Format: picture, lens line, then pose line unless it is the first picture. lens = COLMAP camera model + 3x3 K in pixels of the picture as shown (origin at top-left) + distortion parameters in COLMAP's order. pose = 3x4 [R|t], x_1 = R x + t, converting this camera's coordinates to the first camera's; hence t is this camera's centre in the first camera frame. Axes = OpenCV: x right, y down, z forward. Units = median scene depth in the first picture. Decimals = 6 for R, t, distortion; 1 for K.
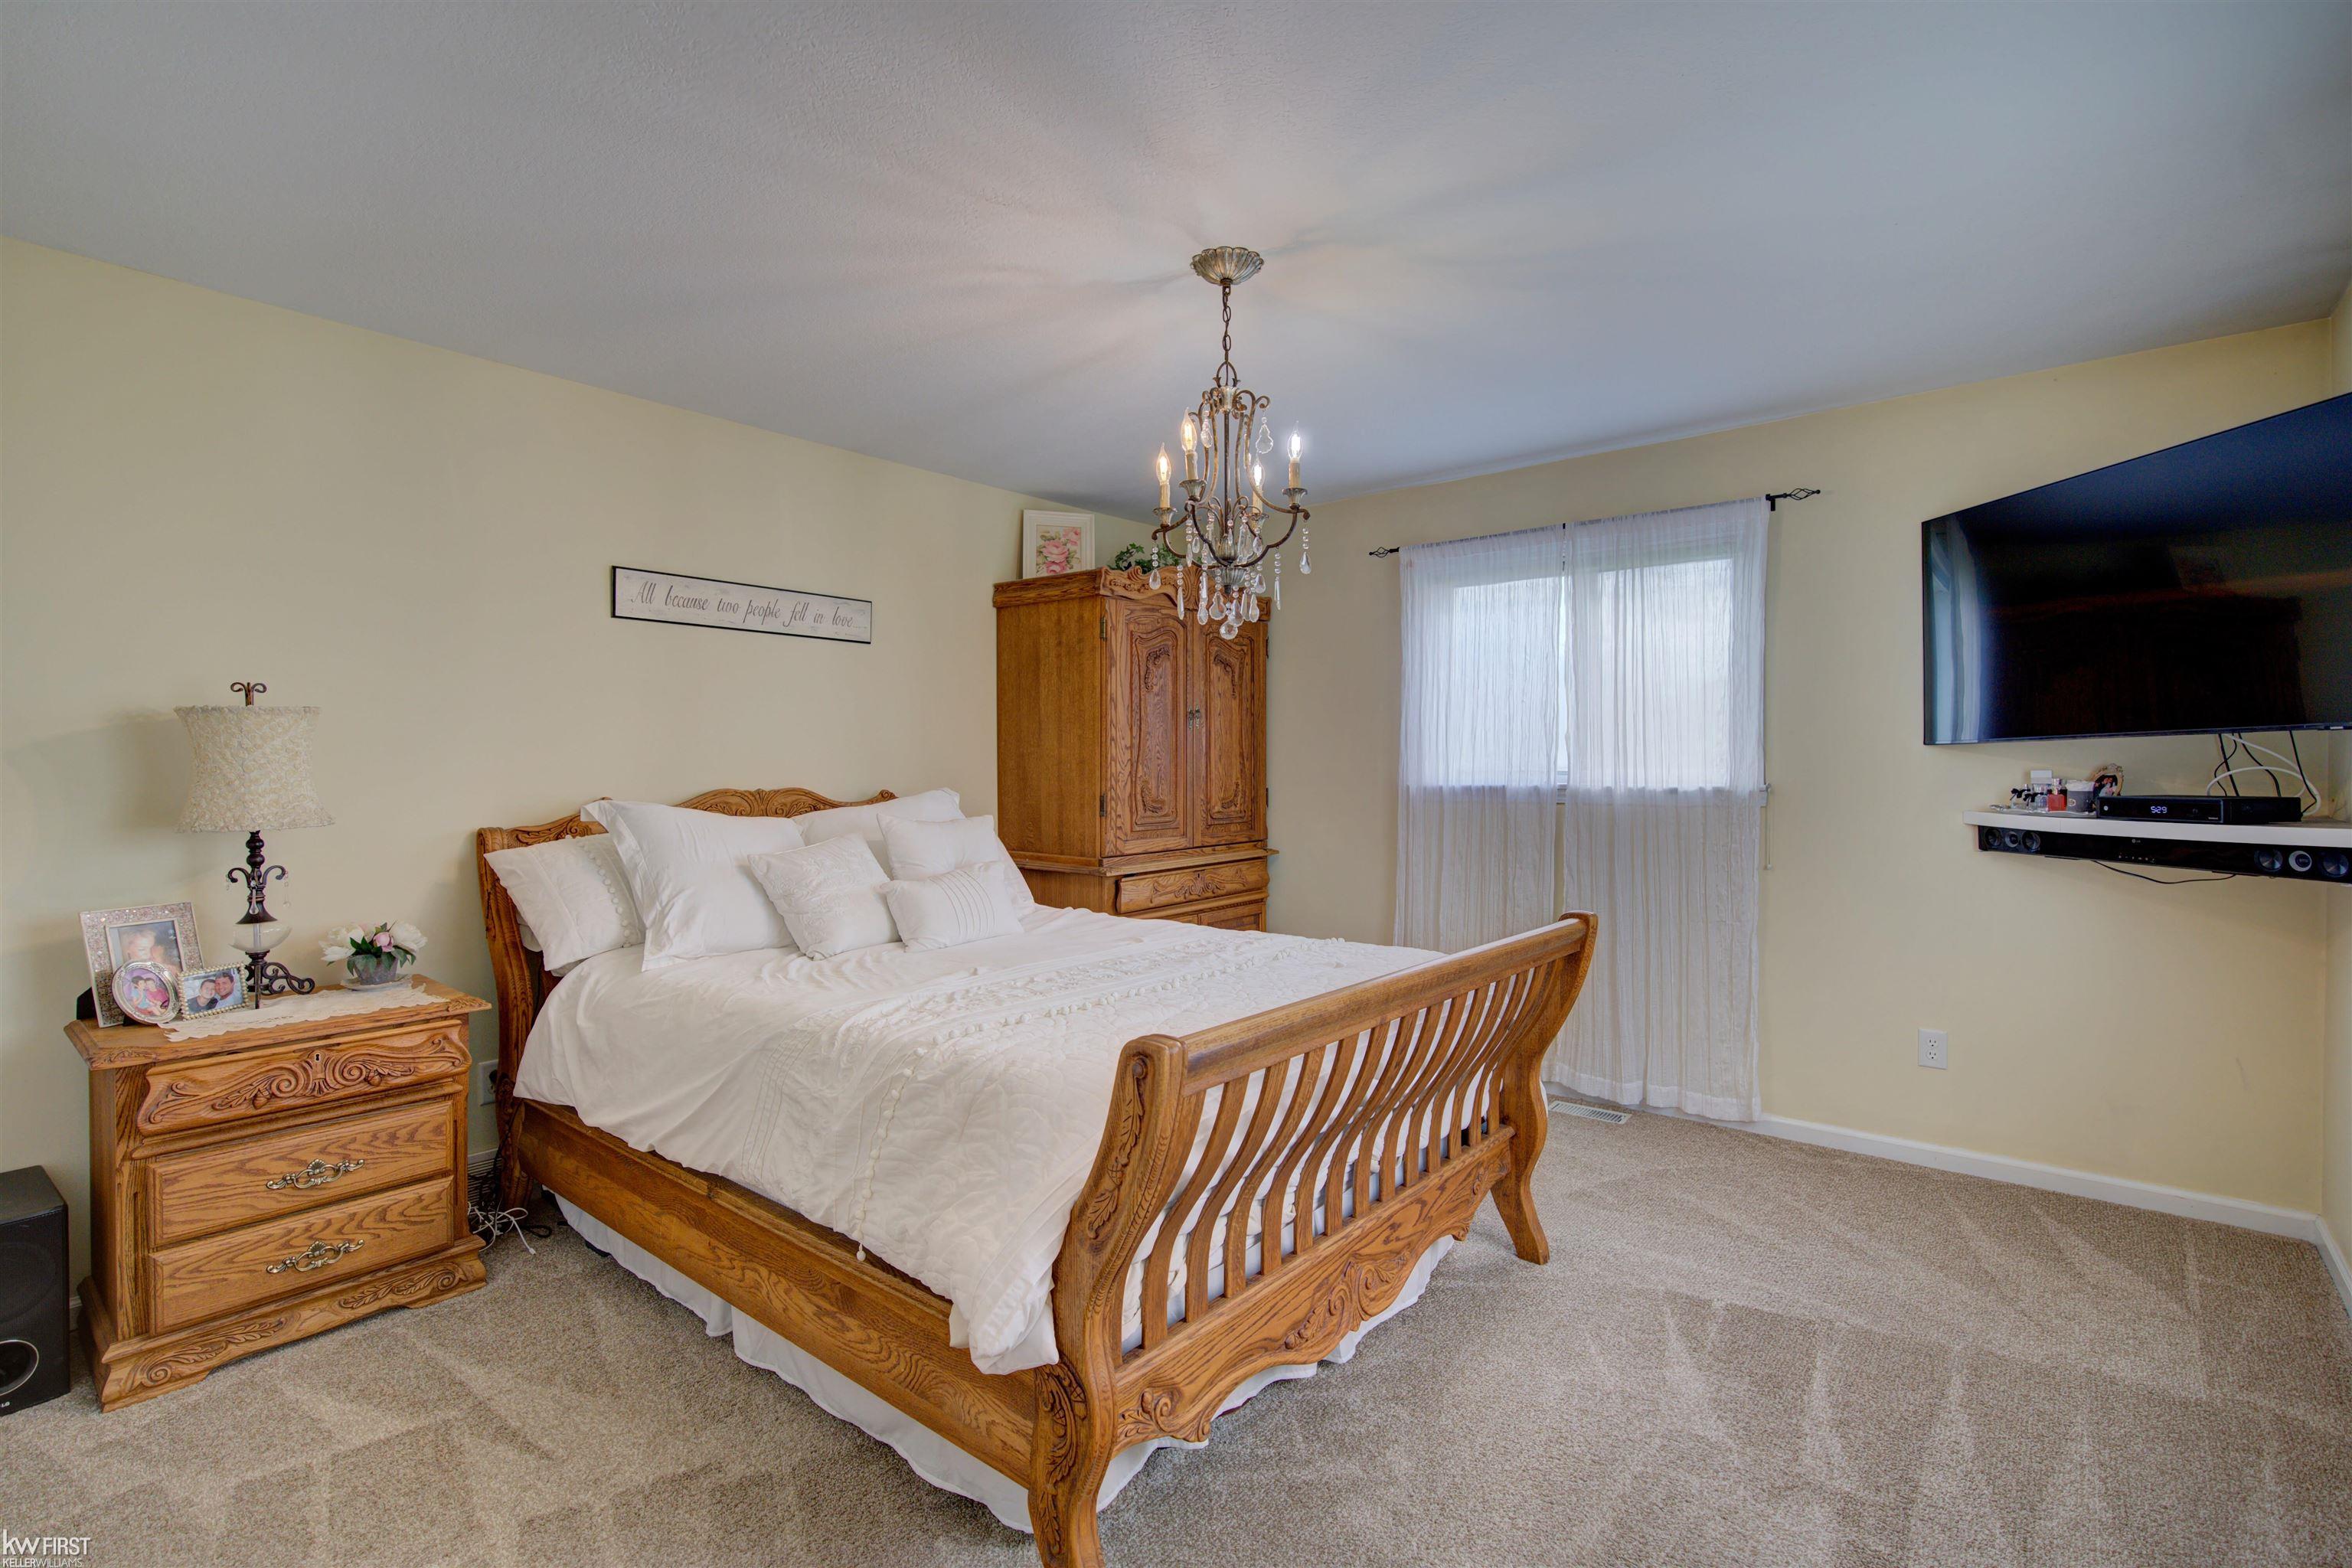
lens RADIAL K [[1086.5, 0, 1180.3], [0, 1086.5, 778.3], [0, 0, 1]] dist [-0.002907, 0.003140]
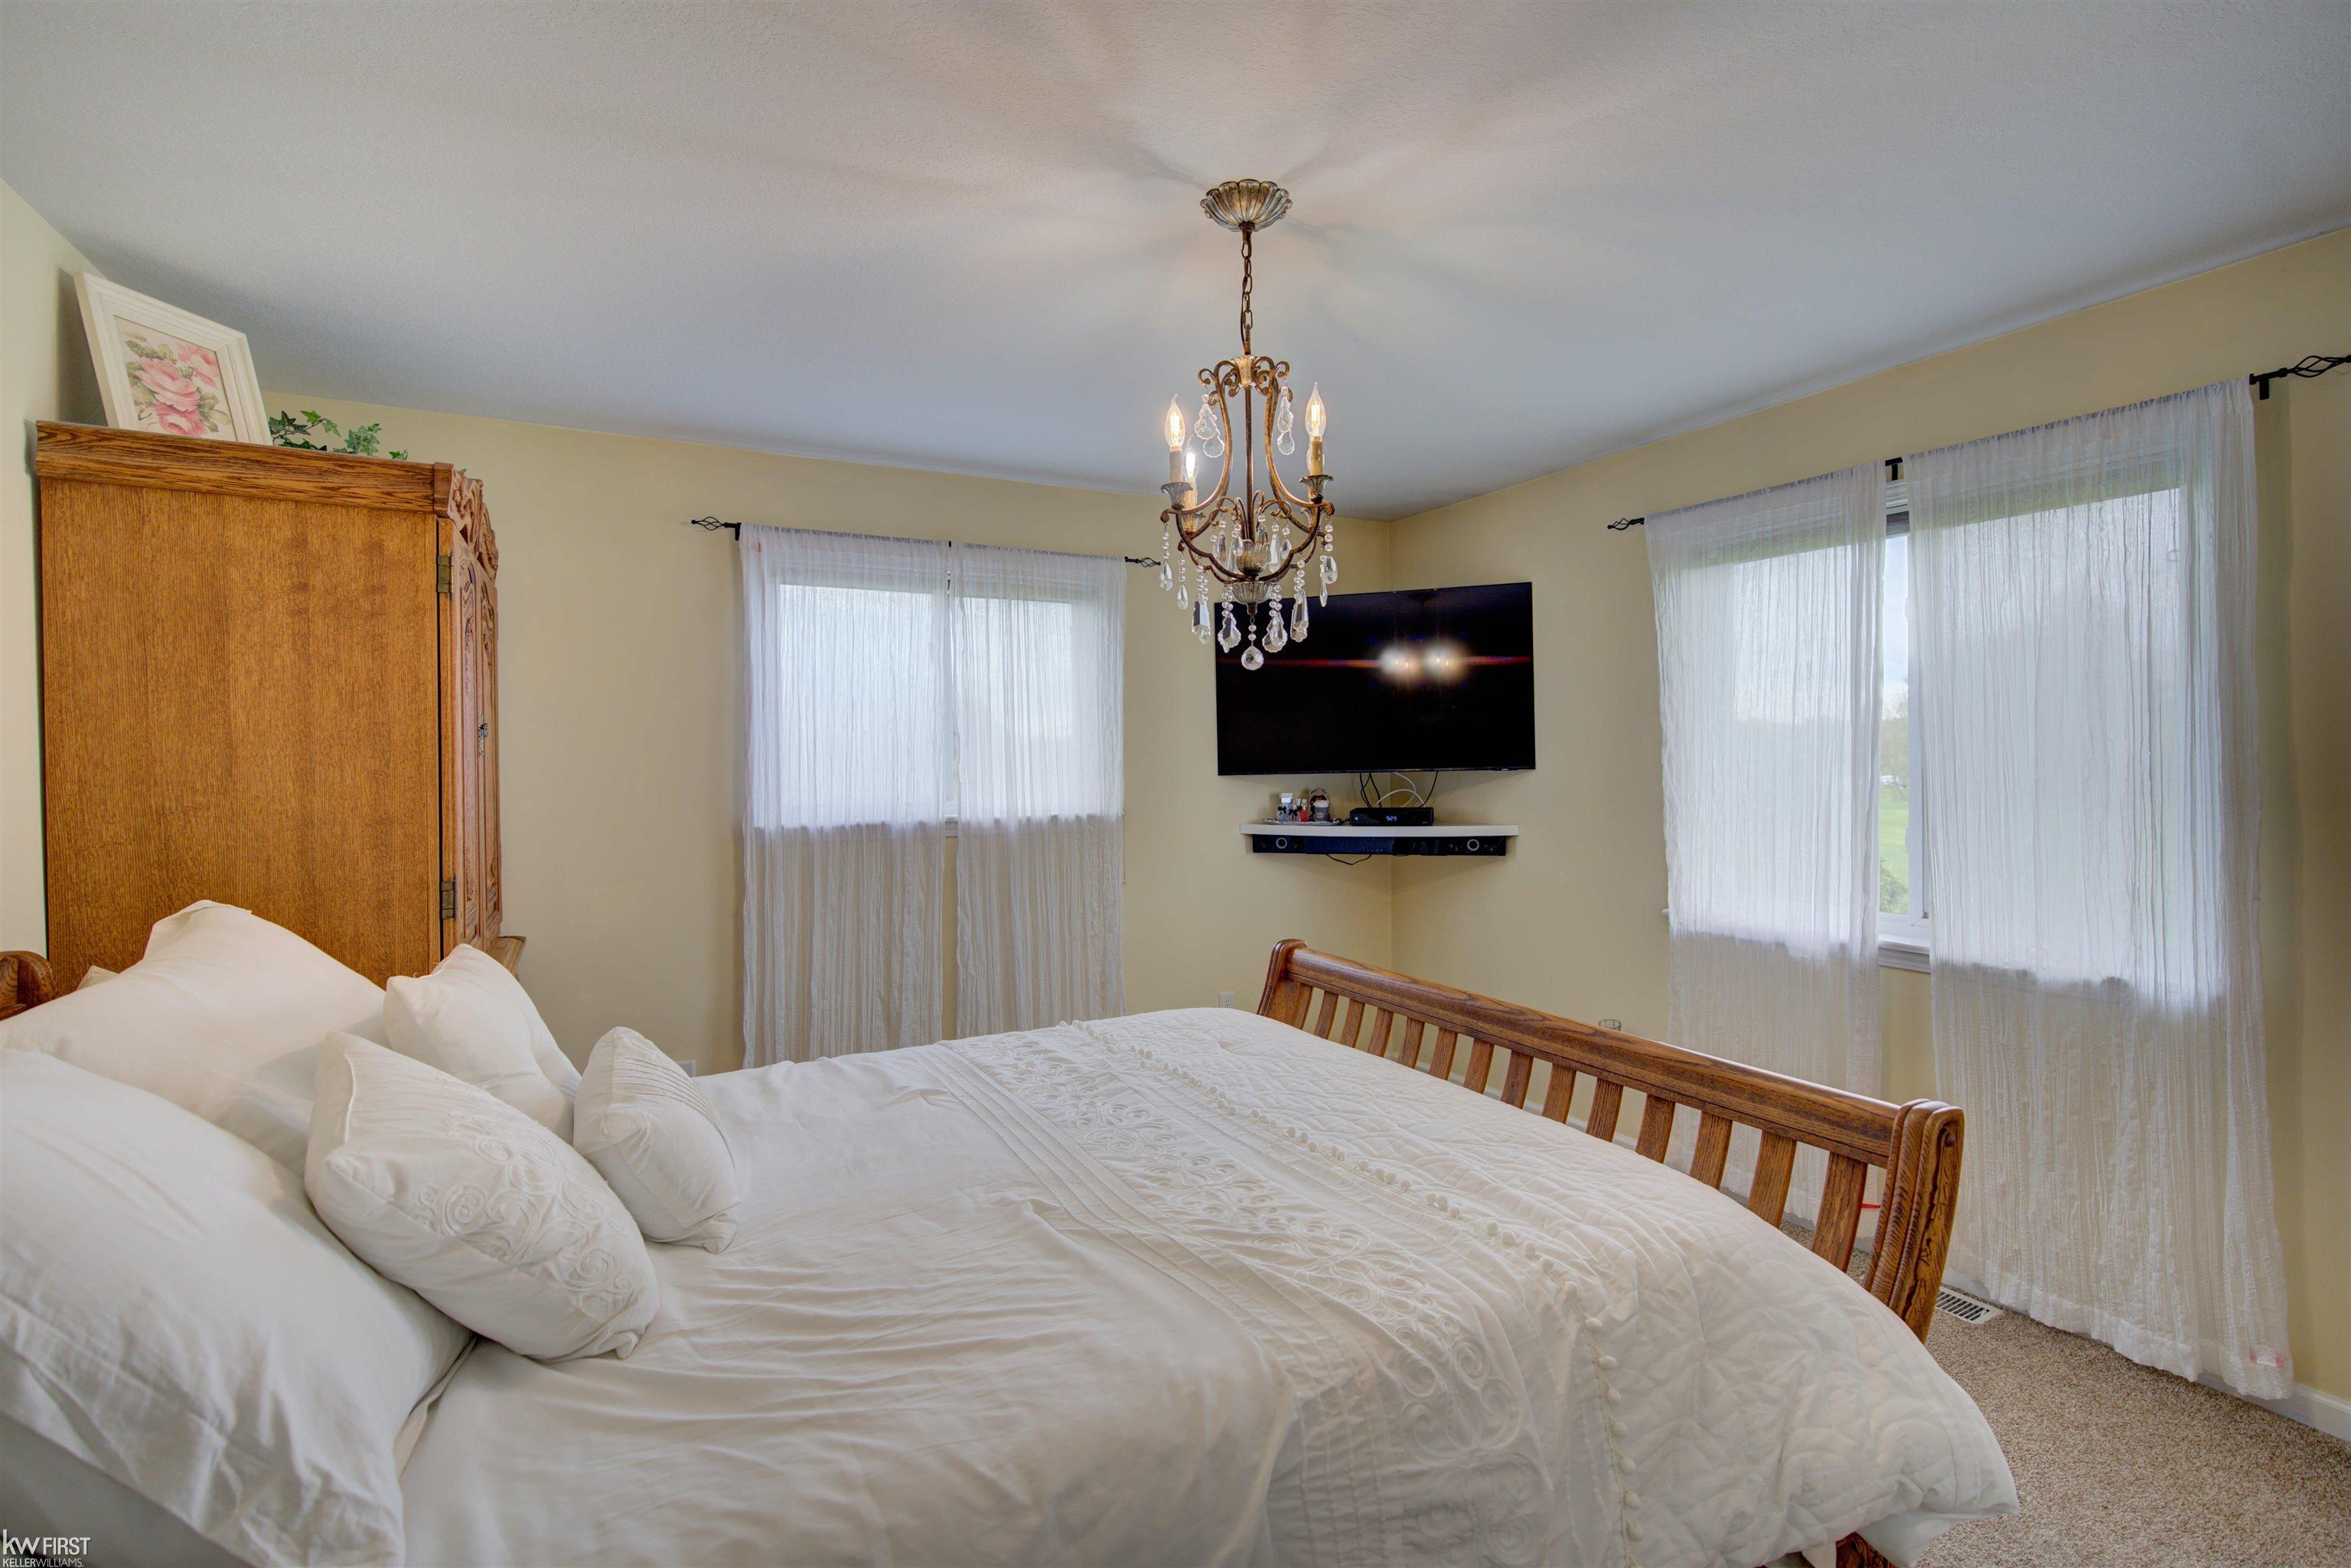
lens RADIAL K [[1086.1, 0, 1179.8], [0, 1086.1, 778.3], [0, 0, 1]] dist [-0.002907, 0.003140]
pose [[0.382074, -0.017870, 0.923959, -0.443318], [0.018218, 0.999764, 0.011803, -0.035855], [-0.923952, 0.012323, 0.382310, 0.454405]]
